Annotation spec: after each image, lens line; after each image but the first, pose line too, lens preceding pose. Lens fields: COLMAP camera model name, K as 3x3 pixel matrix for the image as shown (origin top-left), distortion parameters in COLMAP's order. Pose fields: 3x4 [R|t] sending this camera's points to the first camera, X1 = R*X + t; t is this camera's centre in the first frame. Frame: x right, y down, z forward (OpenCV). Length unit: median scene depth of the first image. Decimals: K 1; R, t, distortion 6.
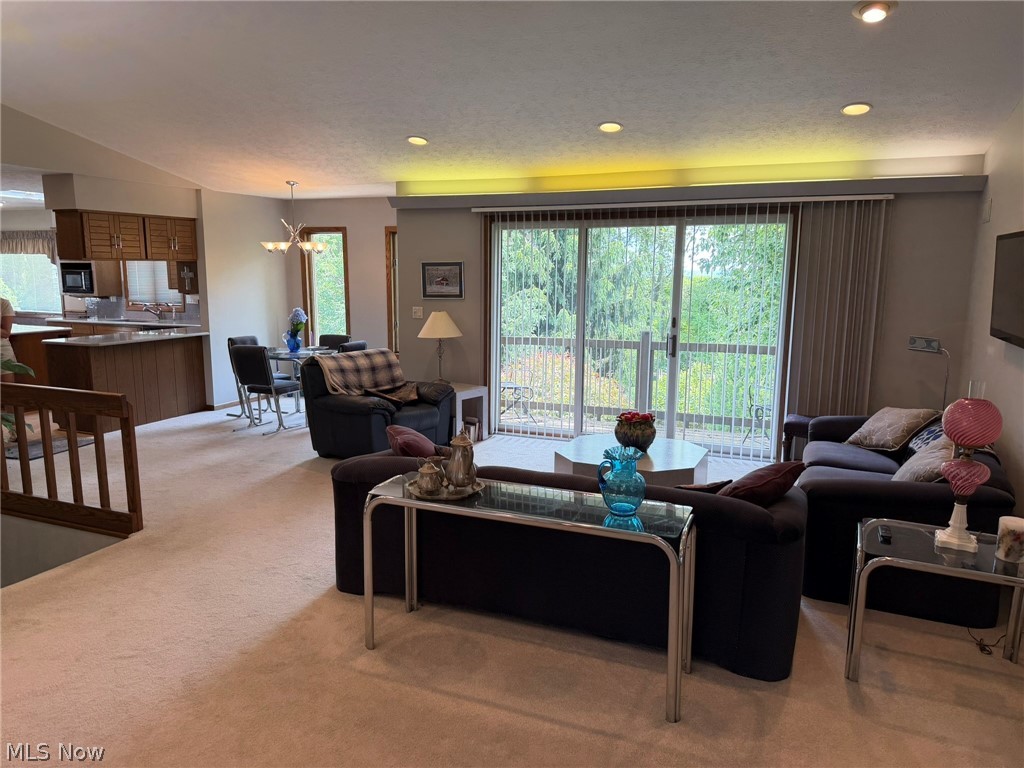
lens RADIAL K [[707.1, 0, 509.0], [0, 707.1, 387.7], [0, 0, 1]] dist [0.094363, -0.128716]
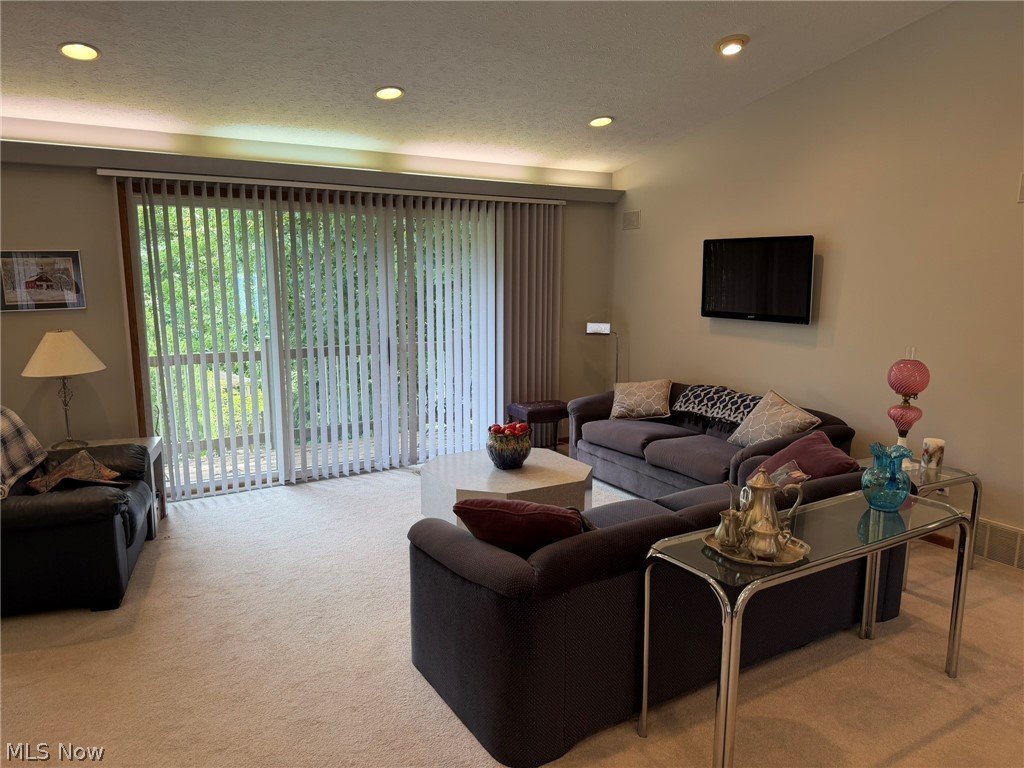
lens RADIAL K [[707.1, 0, 509.0], [0, 707.1, 387.7], [0, 0, 1]] dist [0.094363, -0.128716]
pose [[0.593960, -0.139924, 0.792233, -0.392967], [0.129525, 0.988544, 0.077489, -0.060693], [-0.793999, 0.056589, 0.605279, 0.333850]]
